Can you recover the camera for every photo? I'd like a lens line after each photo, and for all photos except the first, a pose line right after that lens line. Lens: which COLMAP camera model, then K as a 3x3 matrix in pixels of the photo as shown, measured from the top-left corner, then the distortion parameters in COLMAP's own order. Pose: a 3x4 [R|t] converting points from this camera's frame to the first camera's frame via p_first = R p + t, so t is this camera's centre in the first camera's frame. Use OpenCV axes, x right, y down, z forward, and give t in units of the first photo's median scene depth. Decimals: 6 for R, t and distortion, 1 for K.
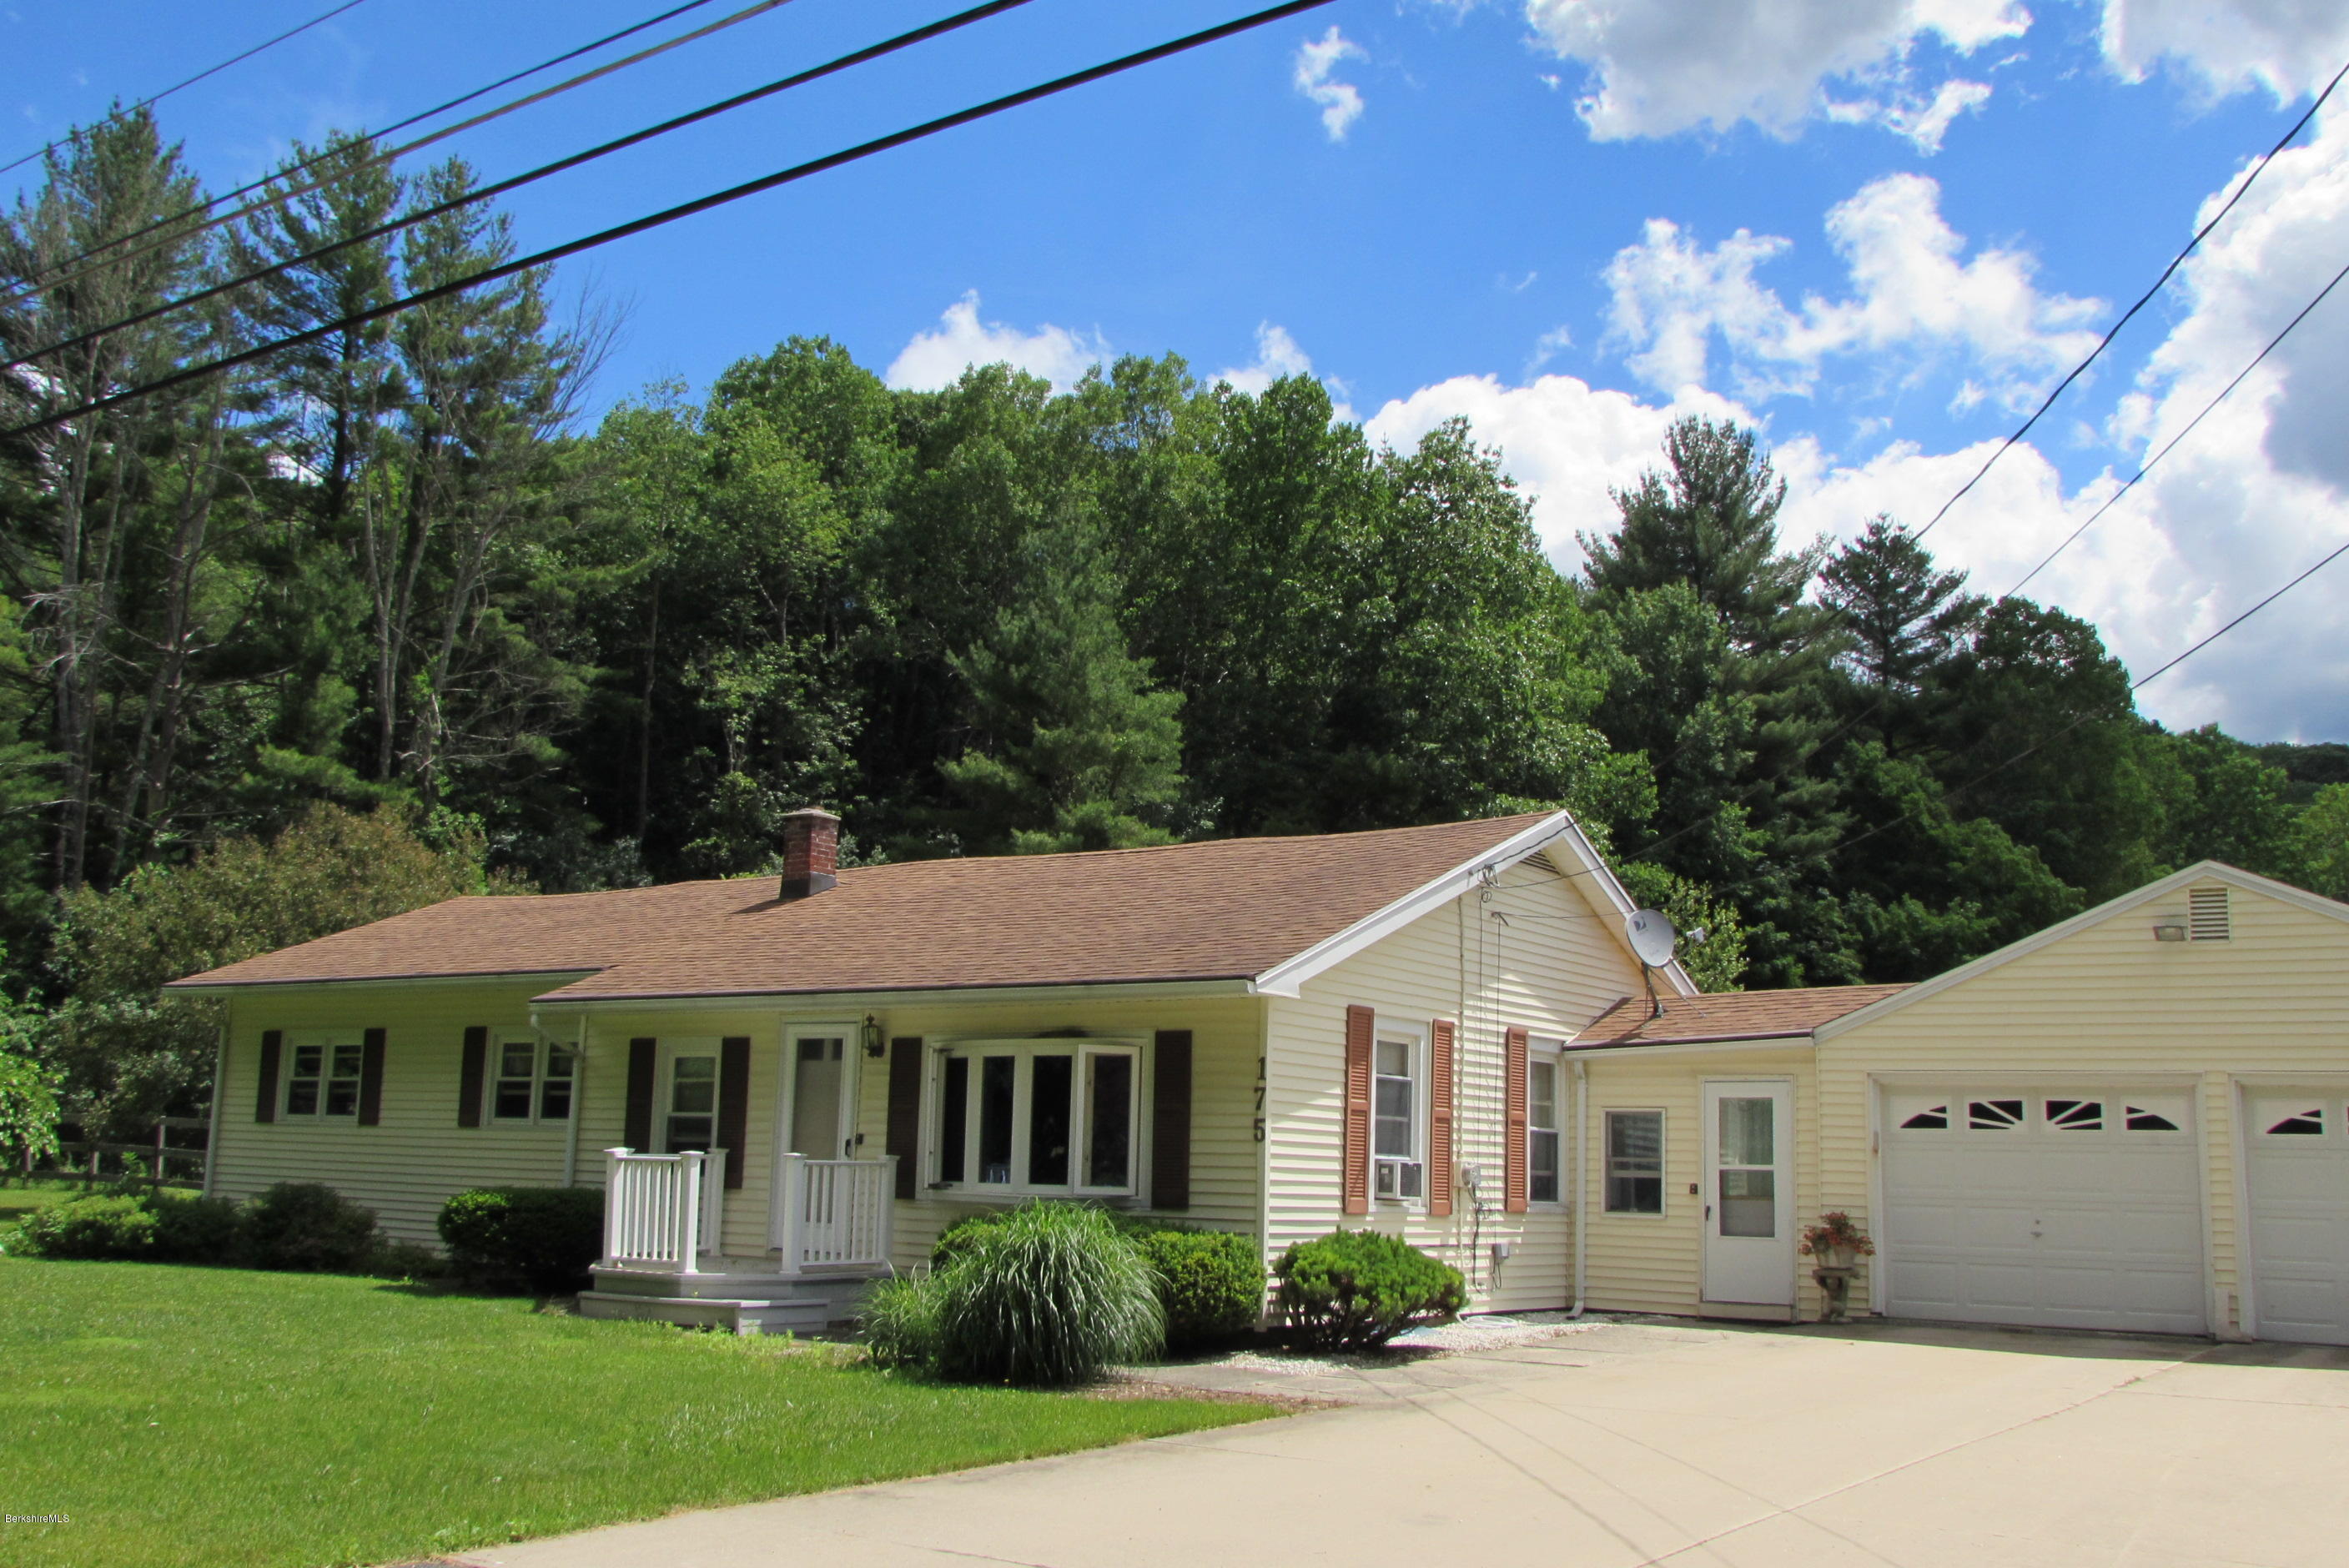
lens RADIAL K [[2193.6, 0, 1163.7], [0, 2193.6, 771.4], [0, 0, 1]] dist [-0.047042, 0.002885]
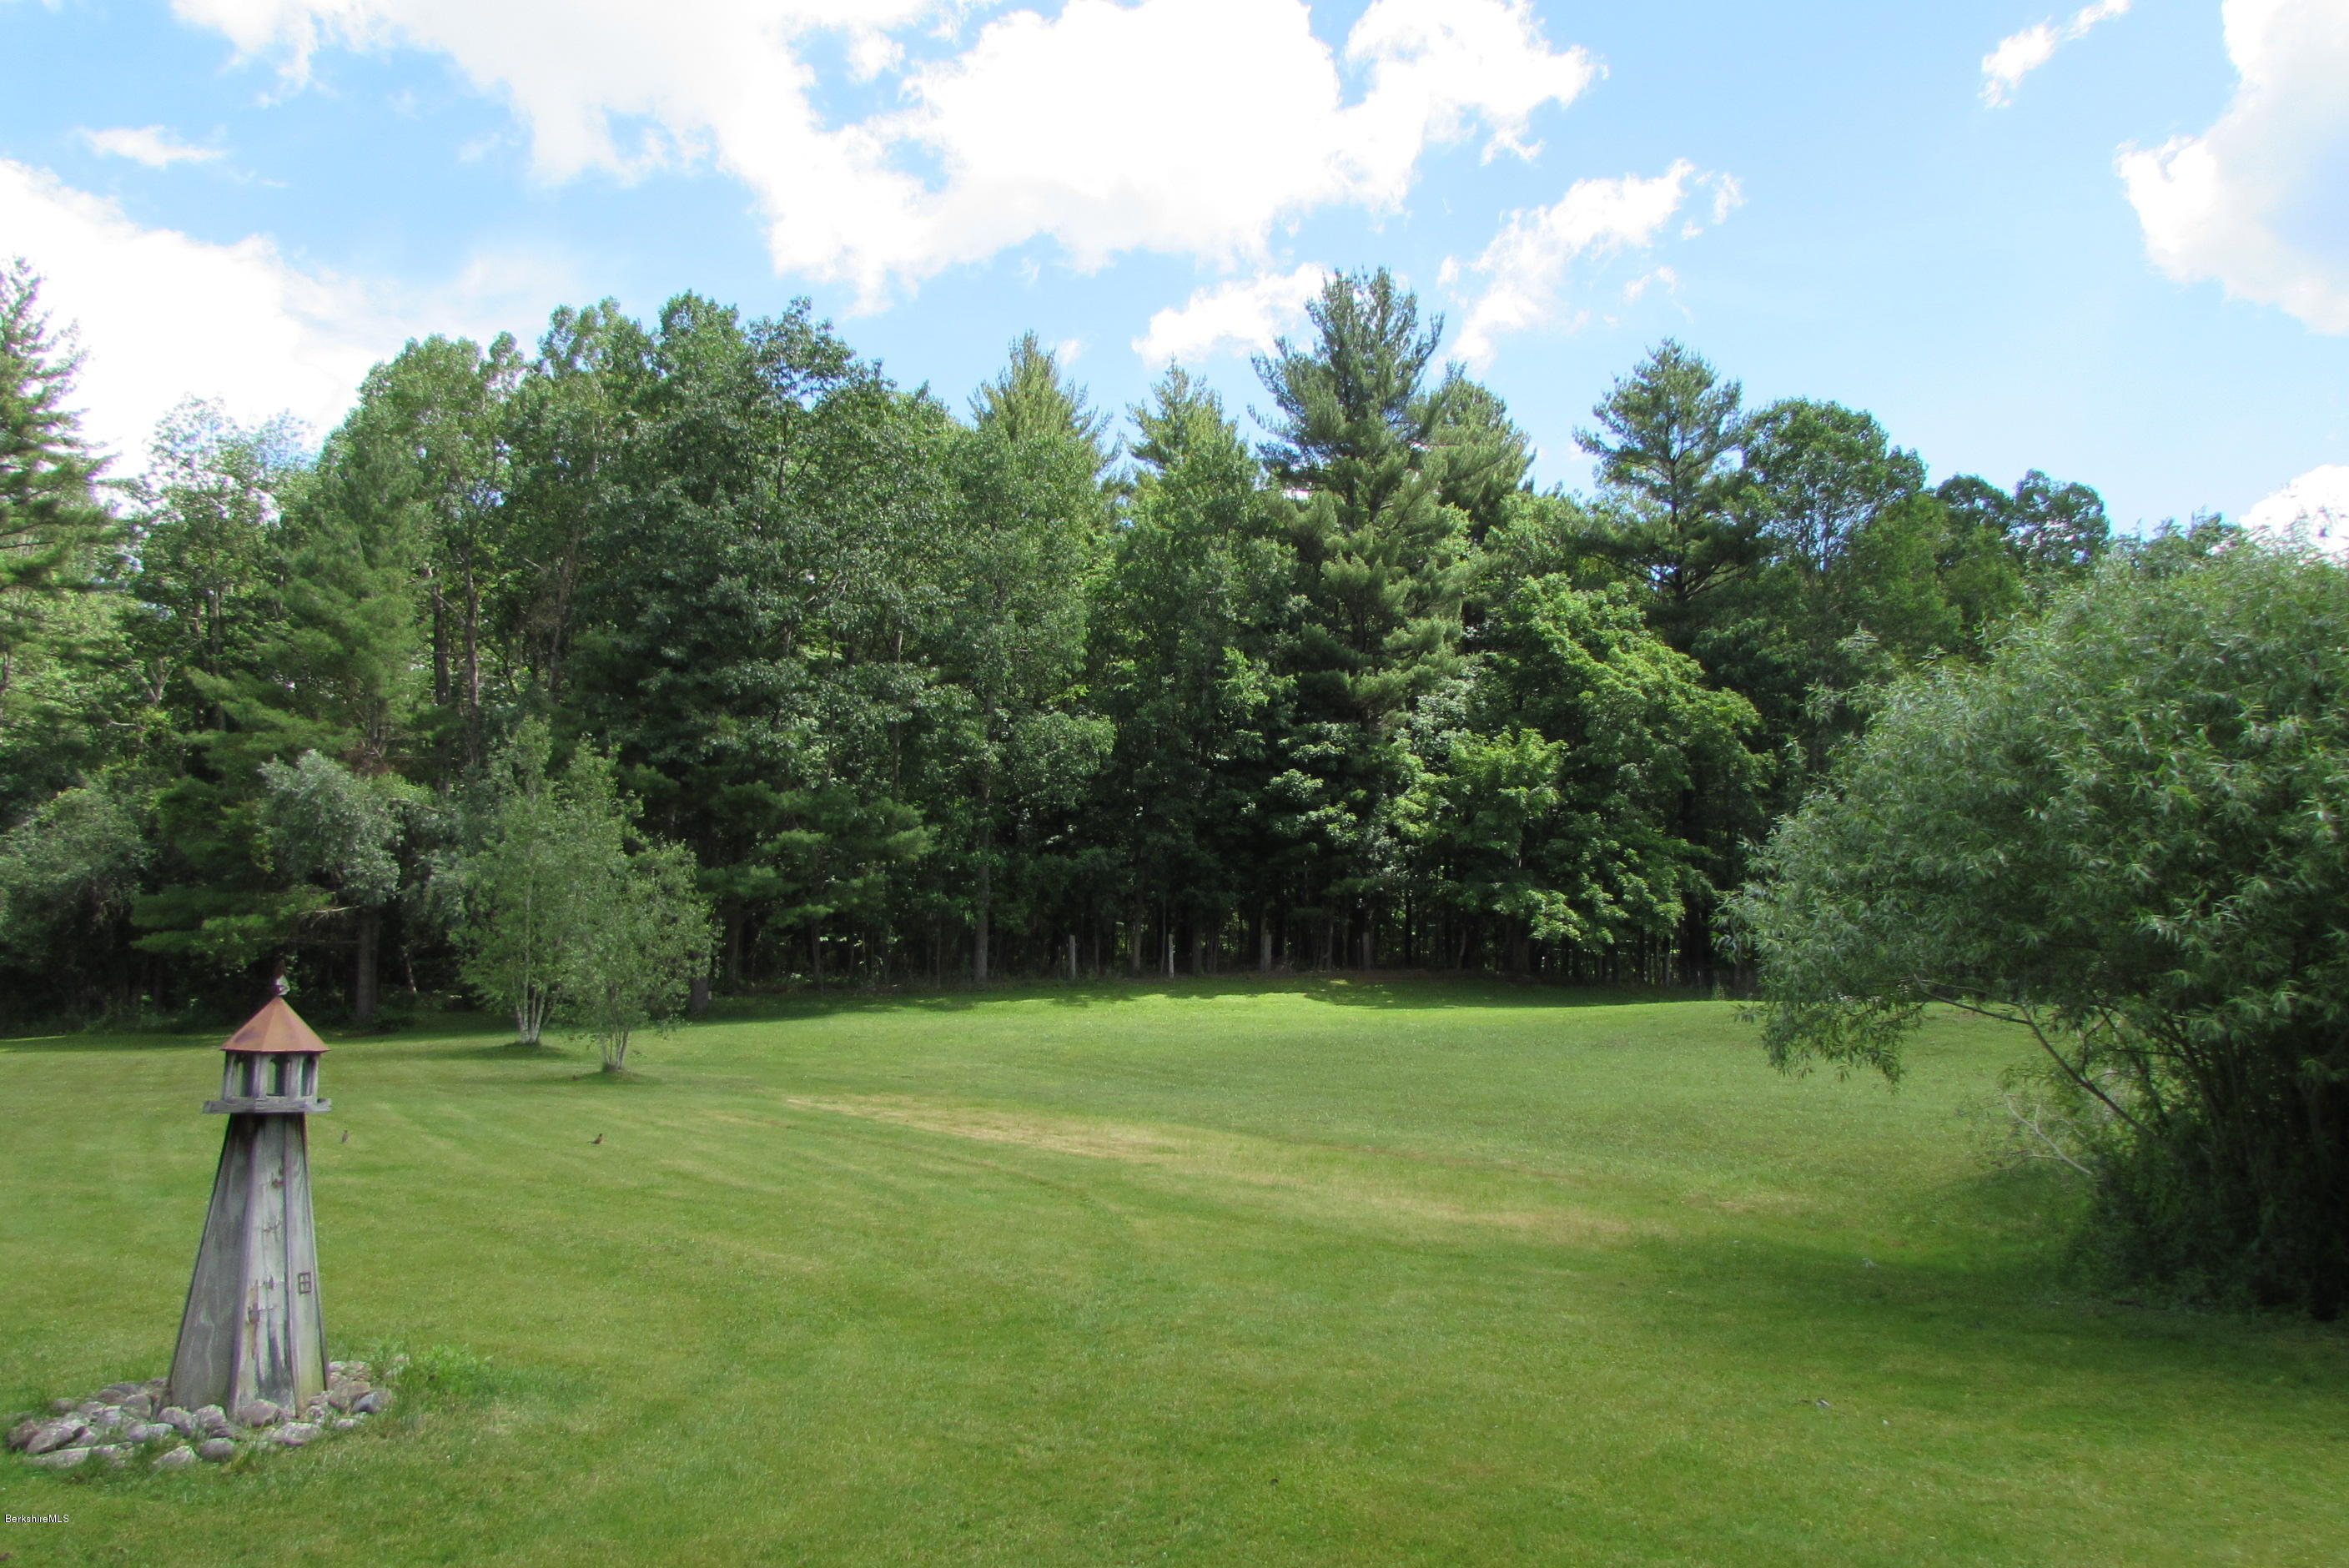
lens RADIAL K [[1609.6, 0, 1168.7], [0, 1609.6, 790.0], [0, 0, 1]] dist [-0.029773, 0.017947]
pose [[0.913957, -0.077506, -0.398341, 1.686767], [0.090523, 0.995797, 0.013945, 0.209558], [0.395586, -0.048804, 0.917131, 1.094847]]
